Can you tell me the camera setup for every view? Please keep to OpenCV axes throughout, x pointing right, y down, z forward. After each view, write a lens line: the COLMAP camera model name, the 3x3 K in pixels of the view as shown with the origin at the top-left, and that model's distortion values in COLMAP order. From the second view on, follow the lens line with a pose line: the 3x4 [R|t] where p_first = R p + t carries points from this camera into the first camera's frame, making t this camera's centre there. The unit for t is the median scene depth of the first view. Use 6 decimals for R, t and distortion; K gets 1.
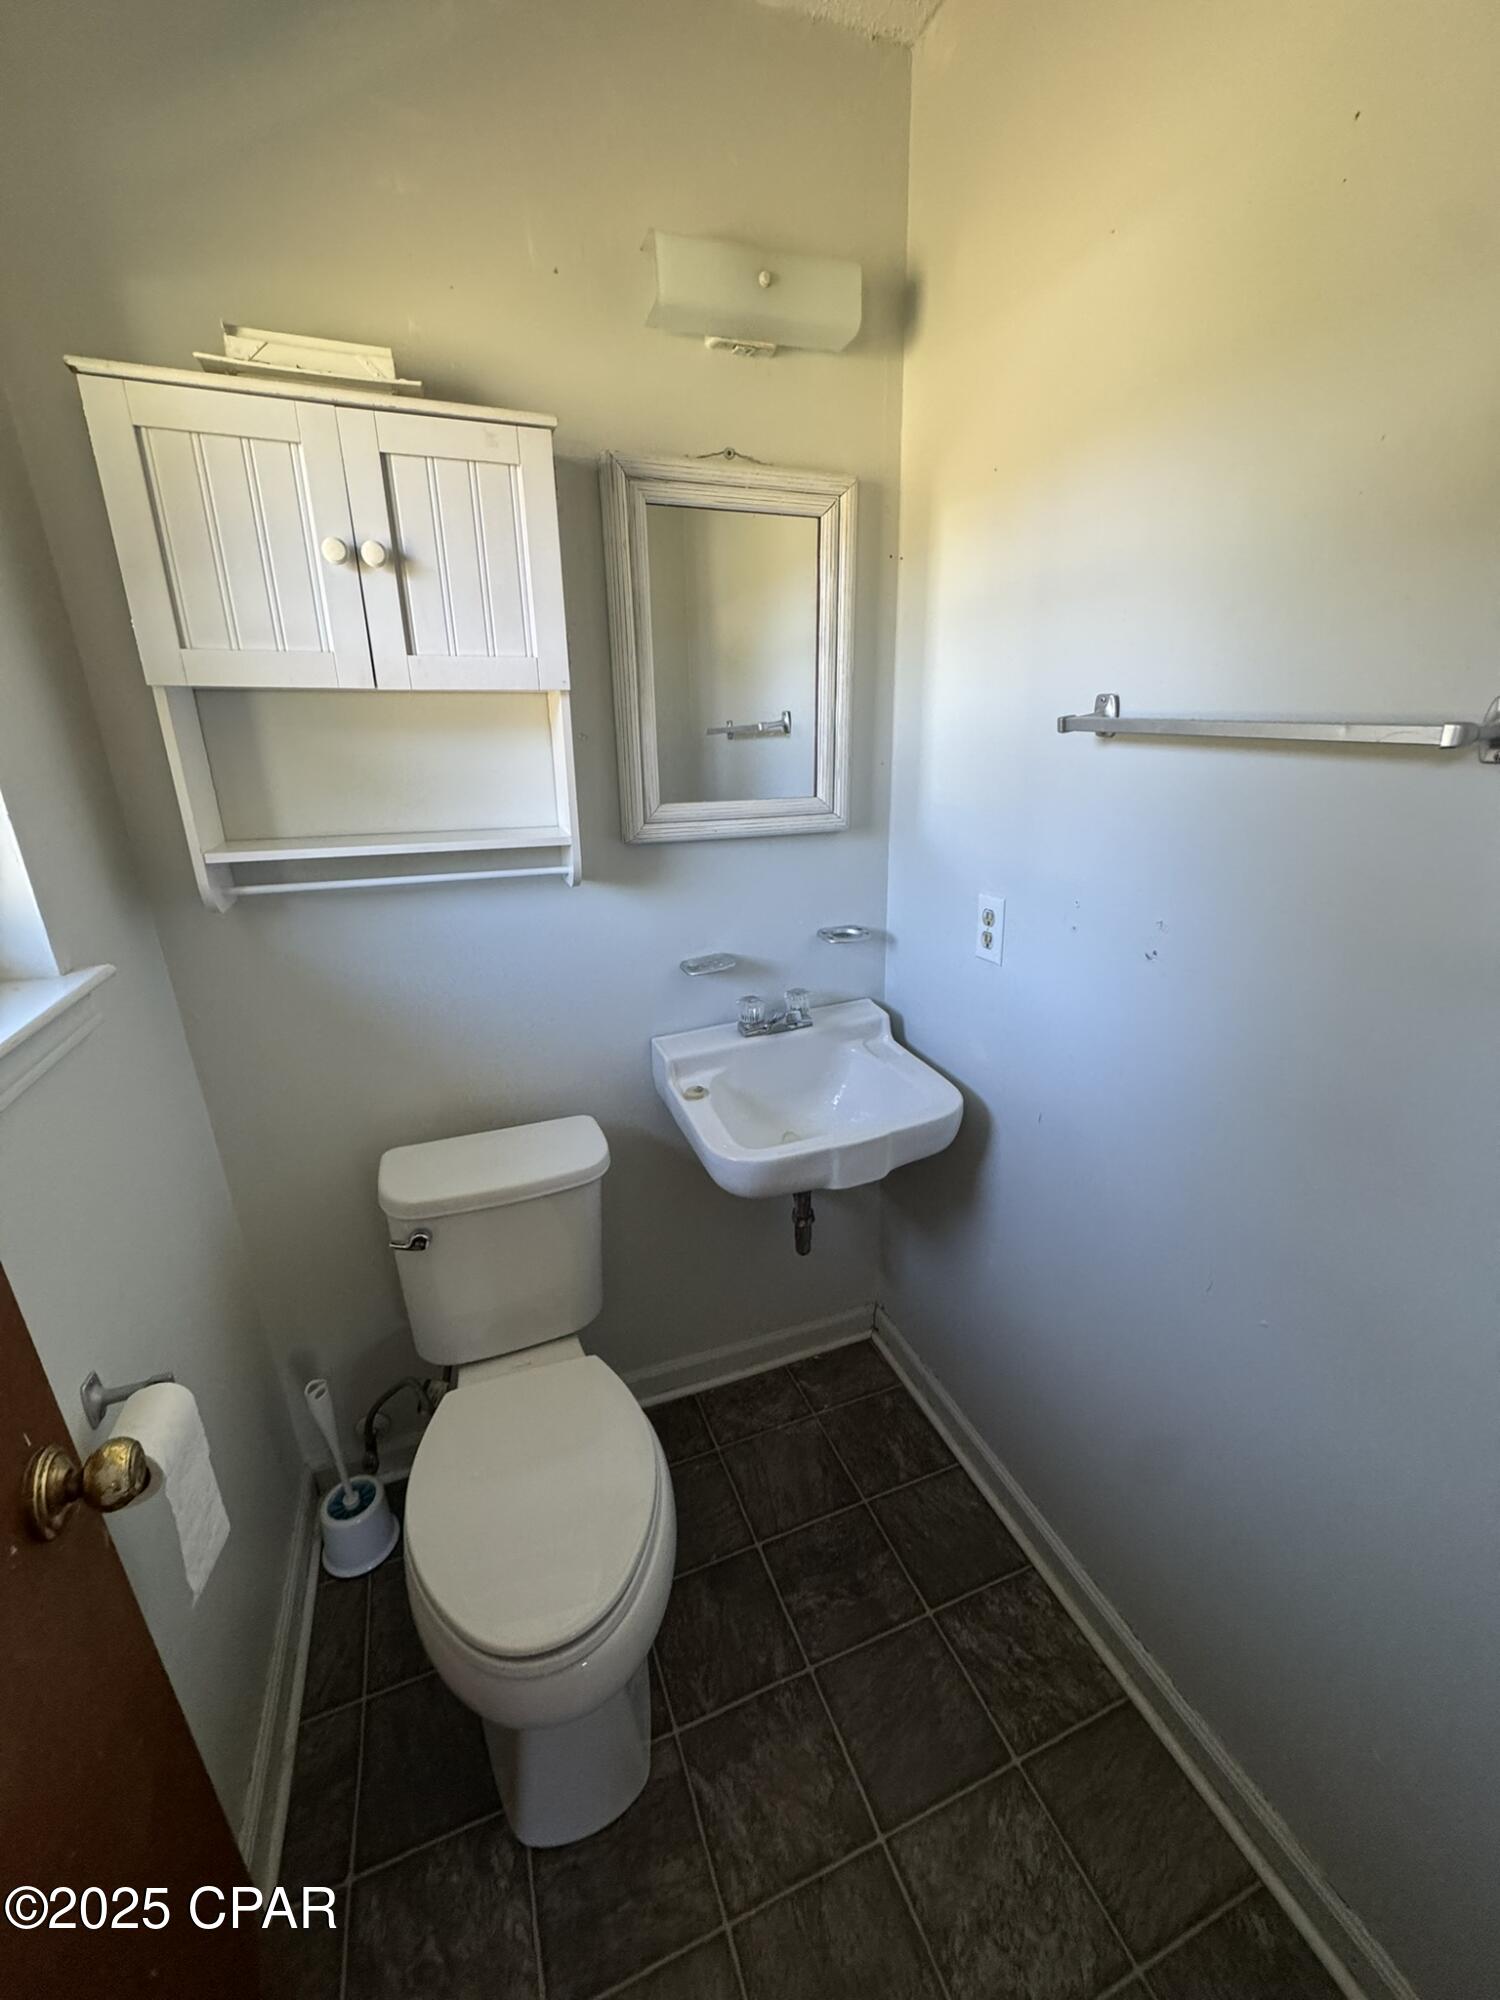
lens RADIAL K [[794.8, 0, 726.0], [0, 794.8, 990.8], [0, 0, 1]] dist [-0.000789, 0.000369]
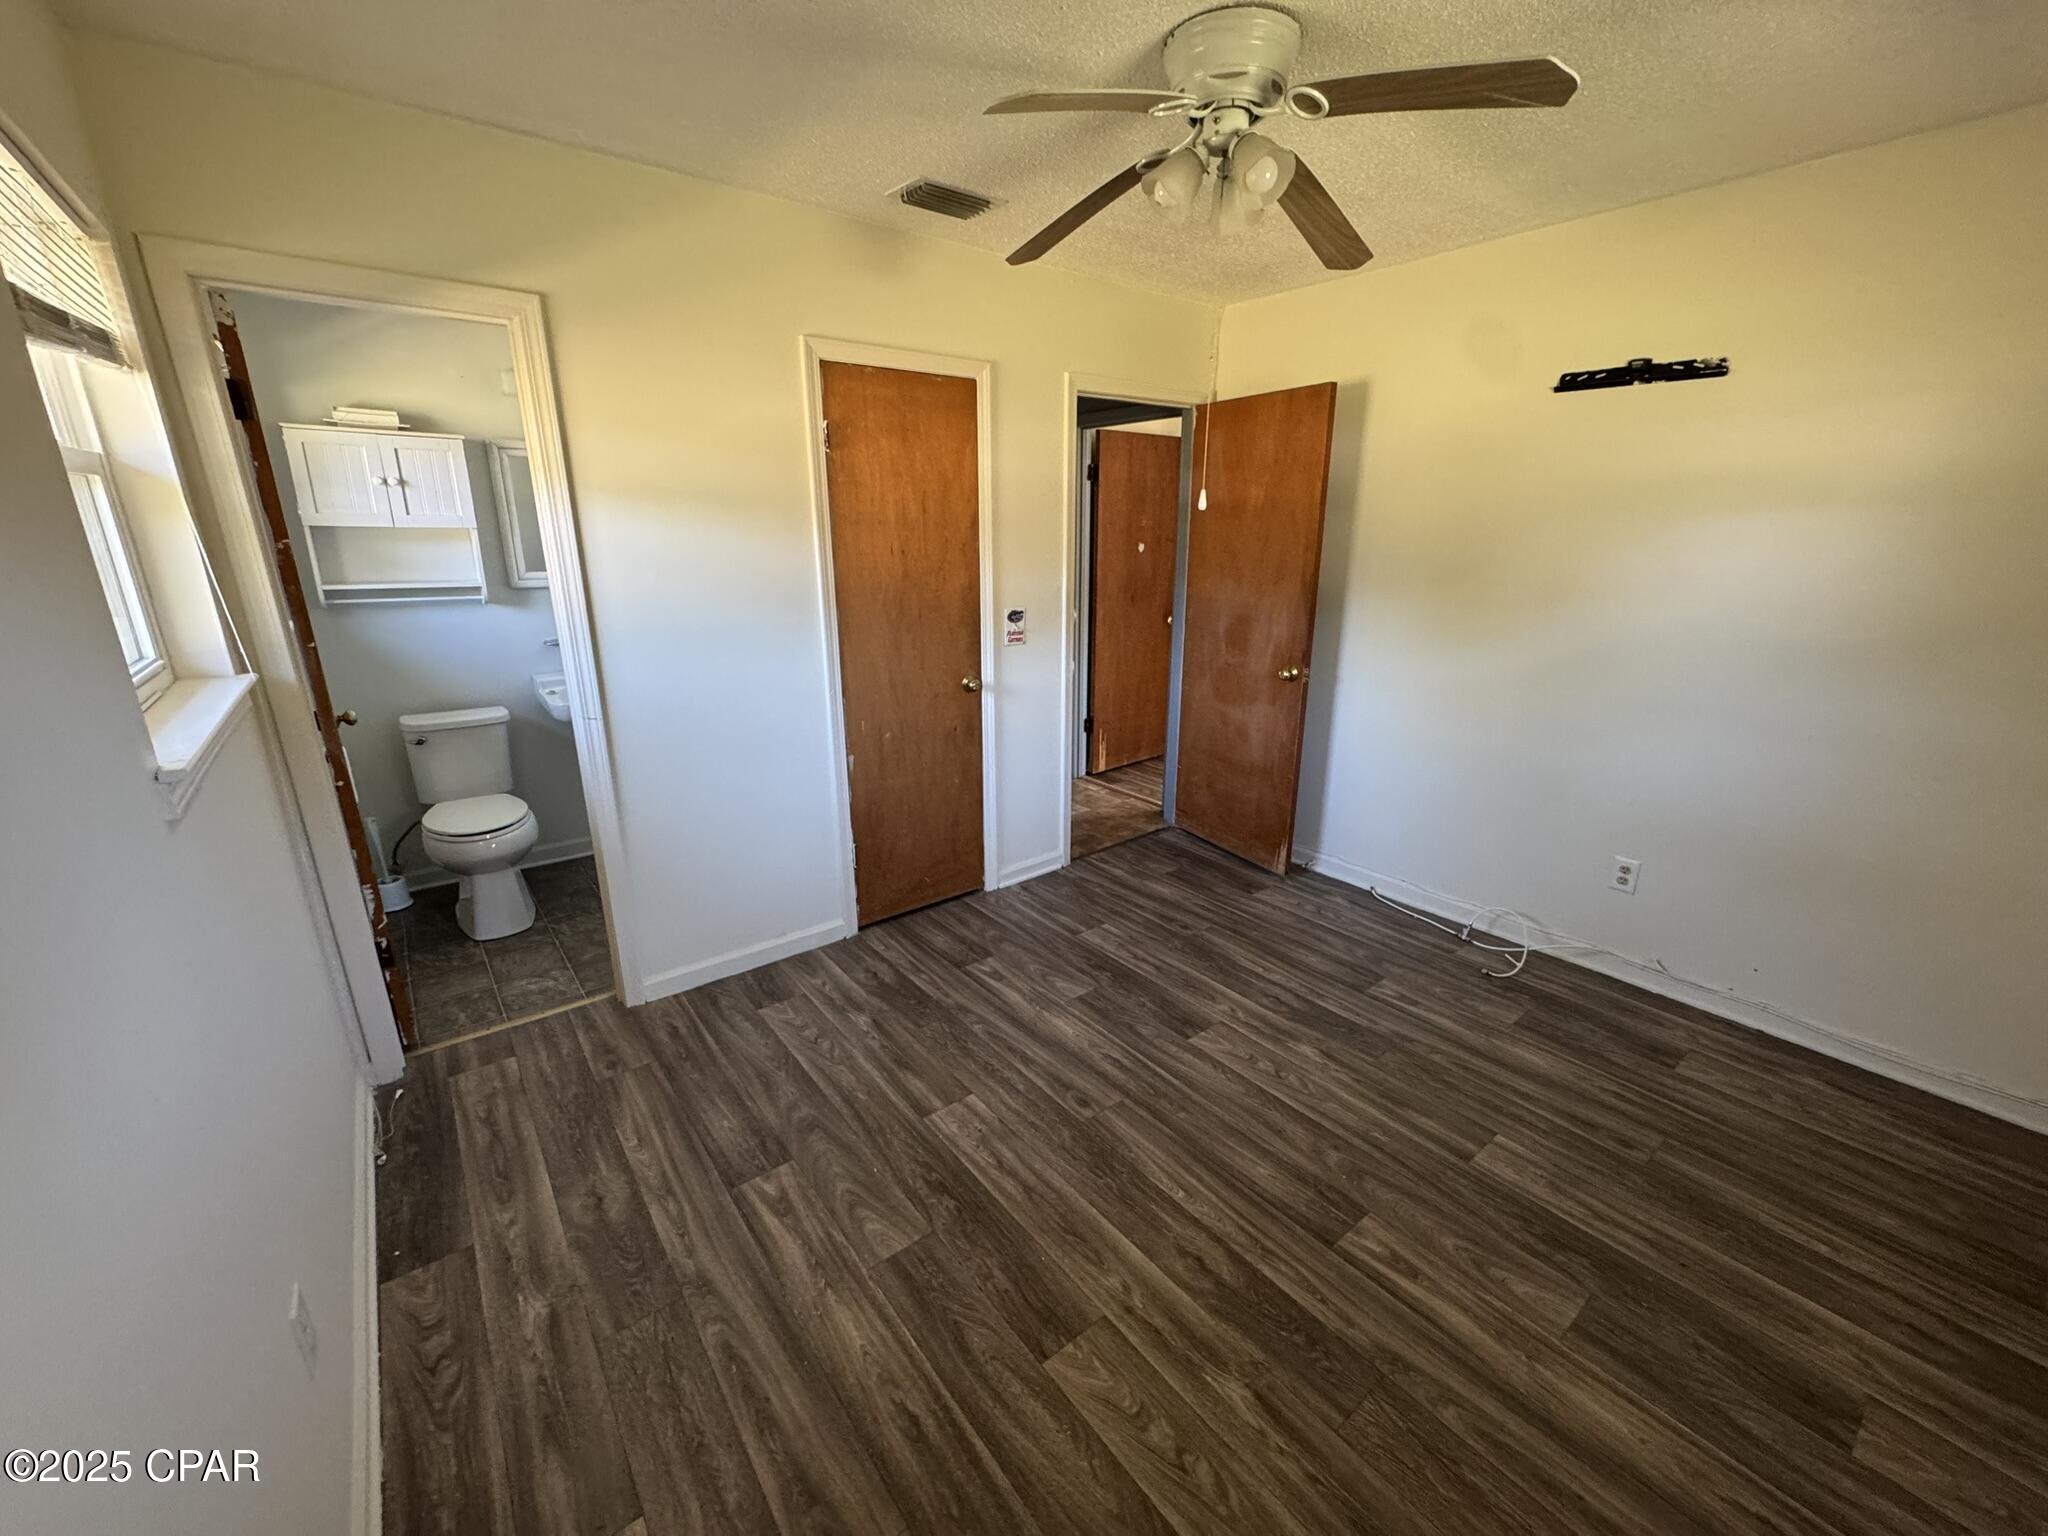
lens RADIAL K [[813.9, 0, 1009.5], [0, 813.9, 749.6], [0, 0, 1]] dist [-0.000789, 0.000369]
pose [[0.948153, -0.066075, 0.310869, 0.612219], [0.083059, 0.995672, -0.041702, 0.638339], [-0.306768, 0.065360, 0.949537, -2.131872]]
